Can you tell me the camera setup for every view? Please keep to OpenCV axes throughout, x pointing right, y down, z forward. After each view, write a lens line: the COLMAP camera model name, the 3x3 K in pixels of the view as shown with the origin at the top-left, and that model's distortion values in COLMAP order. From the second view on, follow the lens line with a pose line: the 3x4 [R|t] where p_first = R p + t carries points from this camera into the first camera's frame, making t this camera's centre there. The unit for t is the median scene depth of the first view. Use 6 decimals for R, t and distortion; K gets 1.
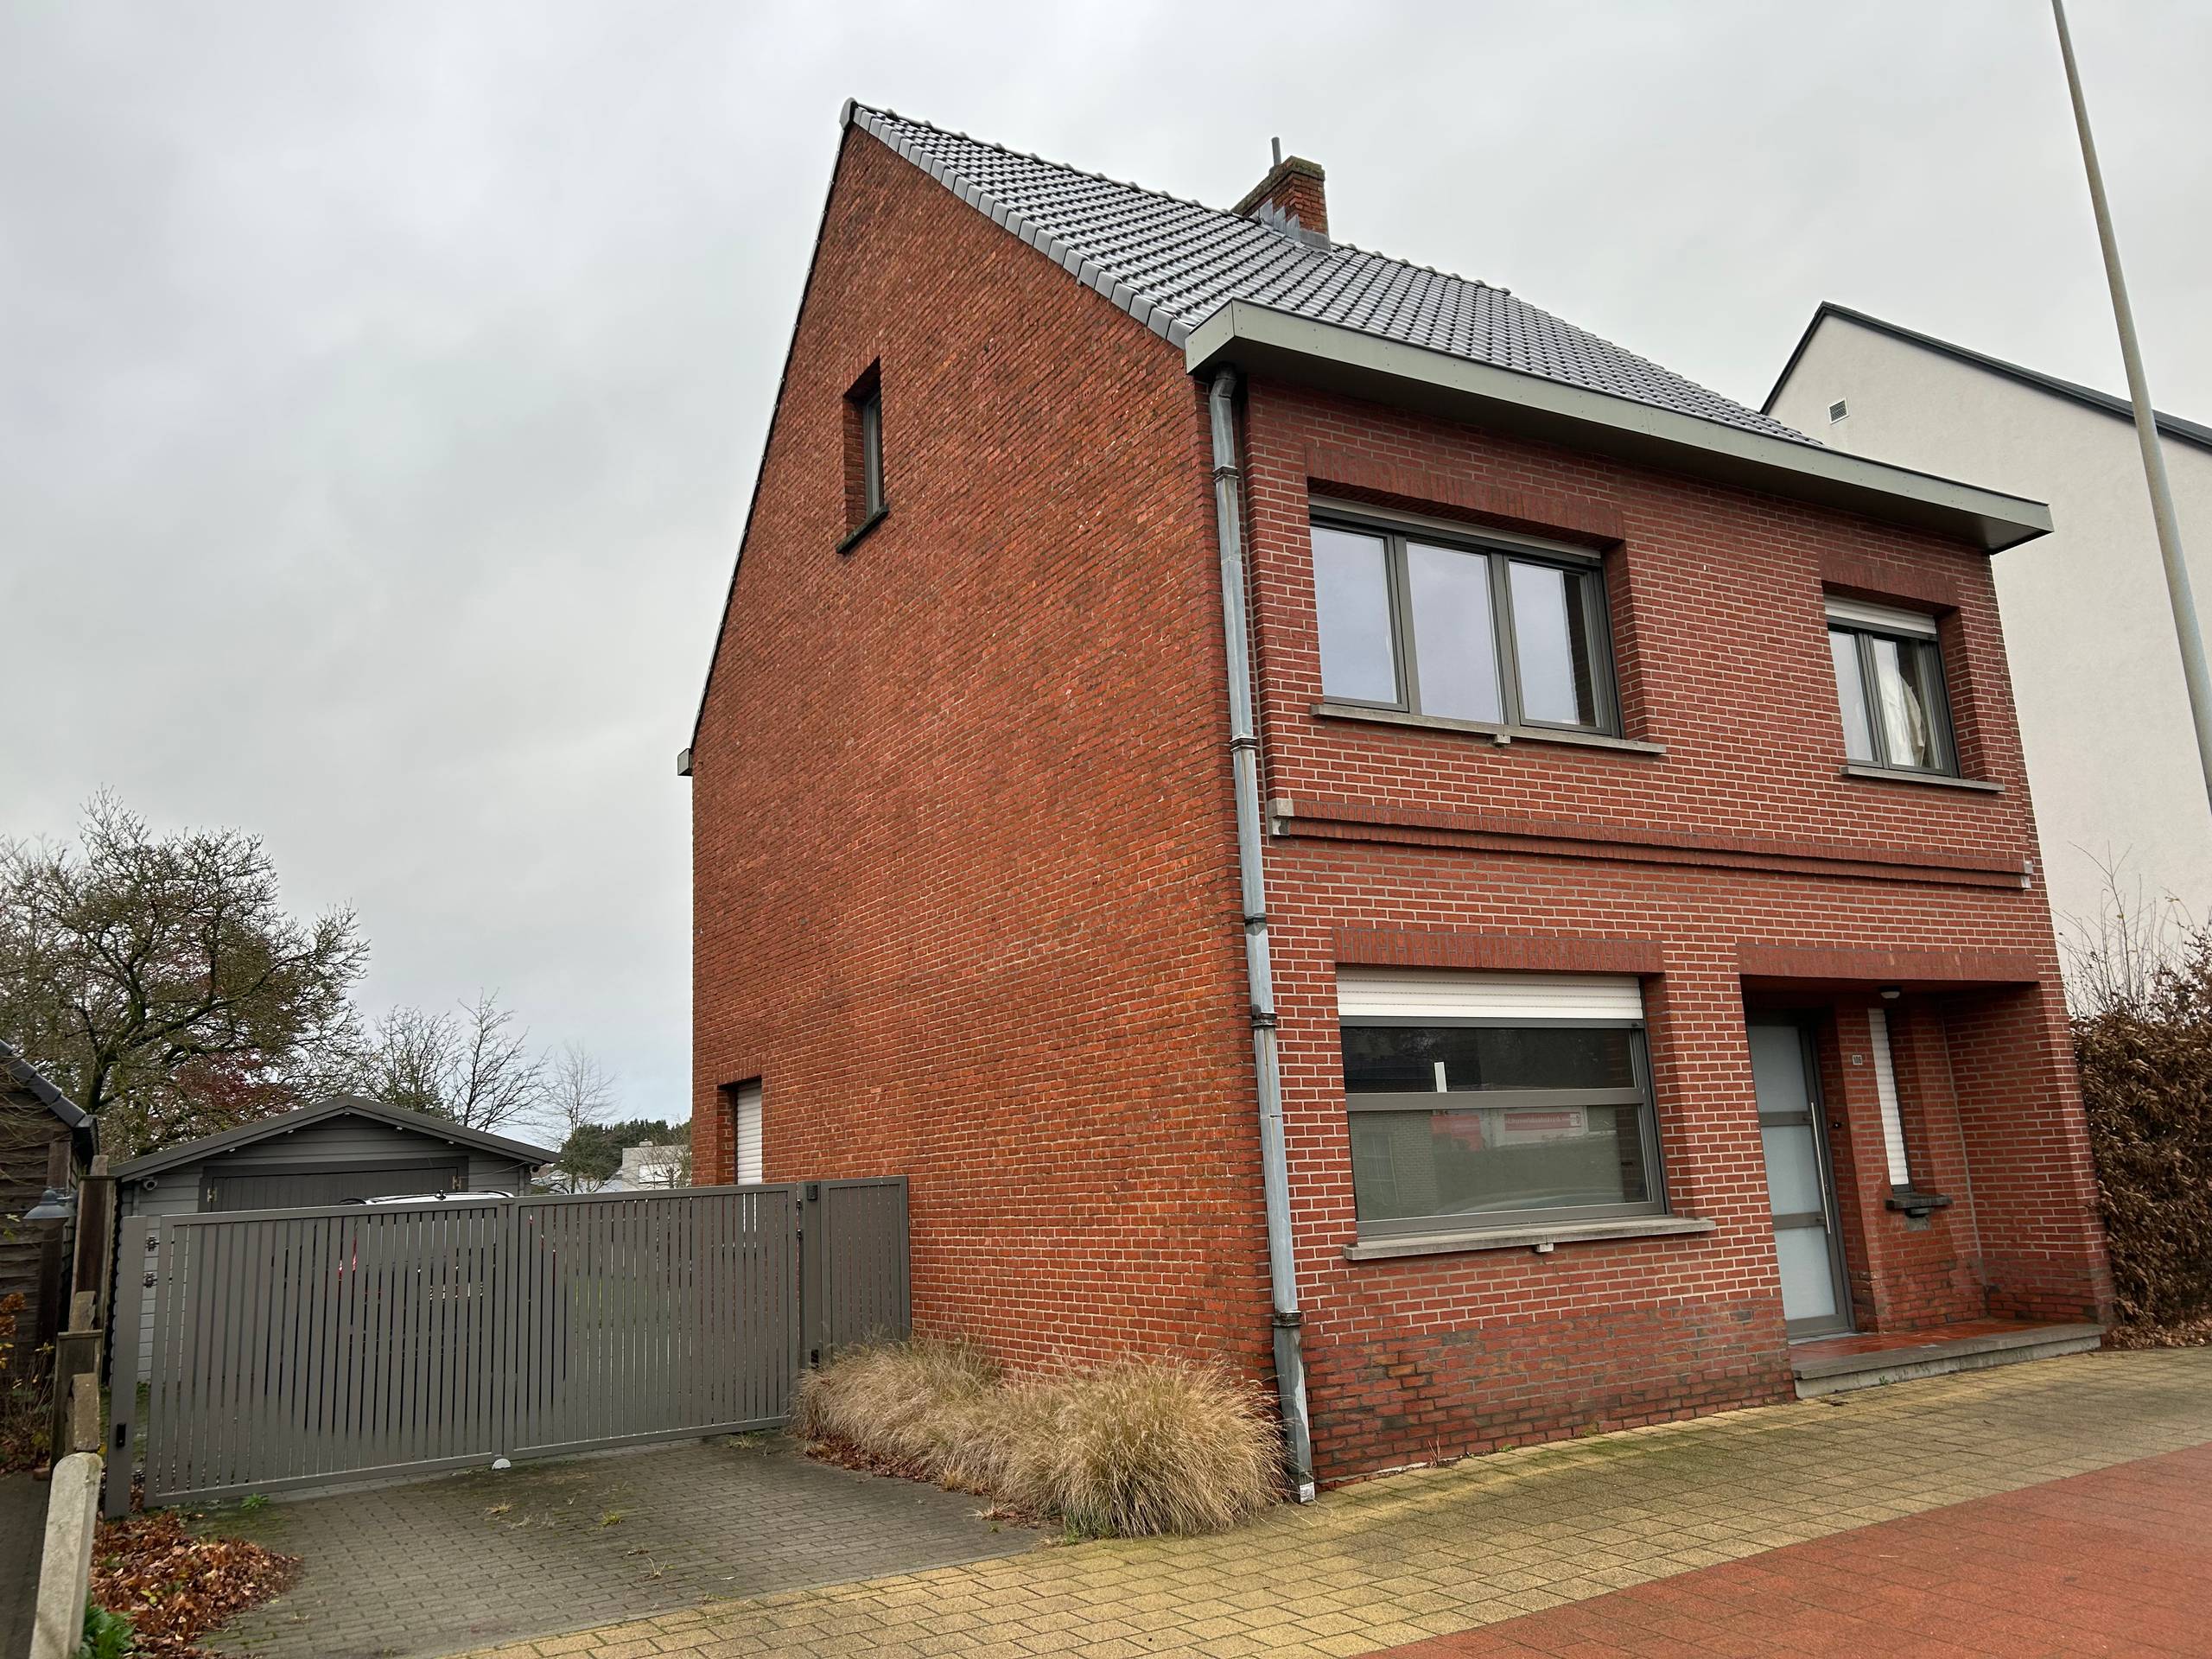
lens RADIAL K [[1646.4, 0, 1106.0], [0, 1646.4, 829.5], [0, 0, 1]] dist [0.027806, -0.002937]
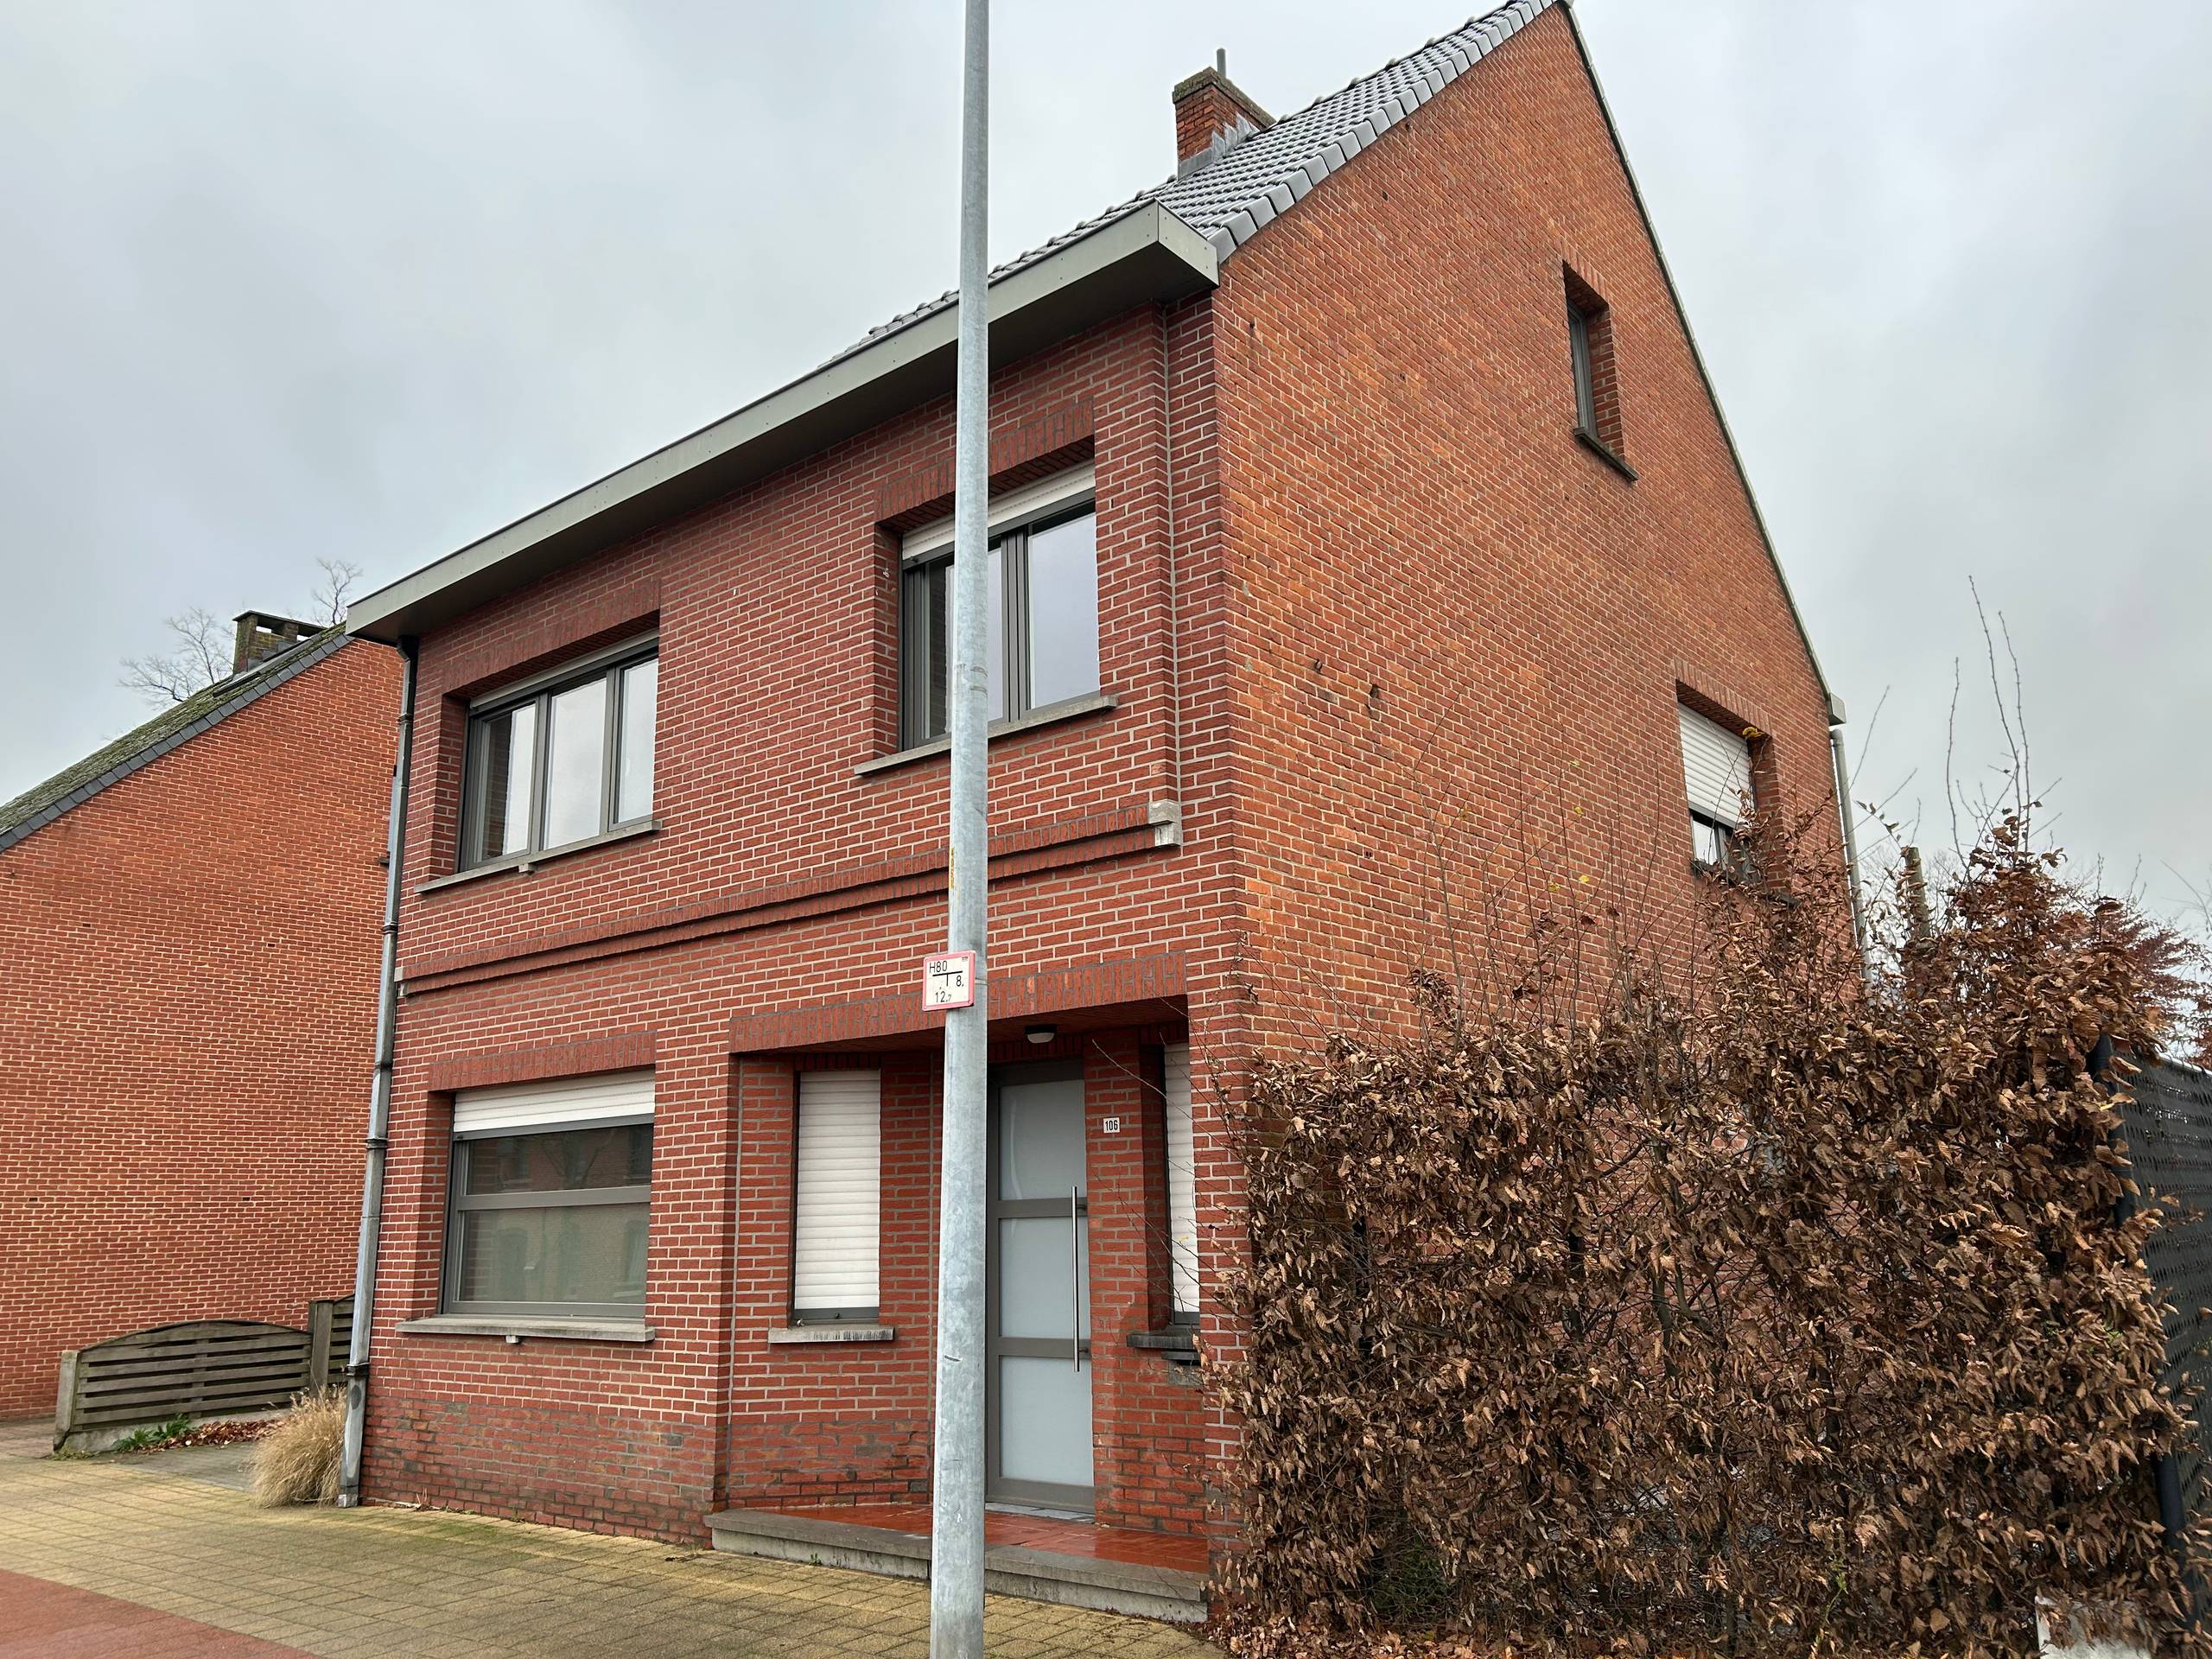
lens RADIAL K [[1646.4, 0, 1106.0], [0, 1646.4, 829.5], [0, 0, 1]] dist [0.027806, -0.002937]
pose [[0.355303, -0.172747, -0.918650, 1.381418], [0.196485, 0.974620, -0.107278, 0.113020], [0.913867, -0.142385, 0.380228, 0.934005]]
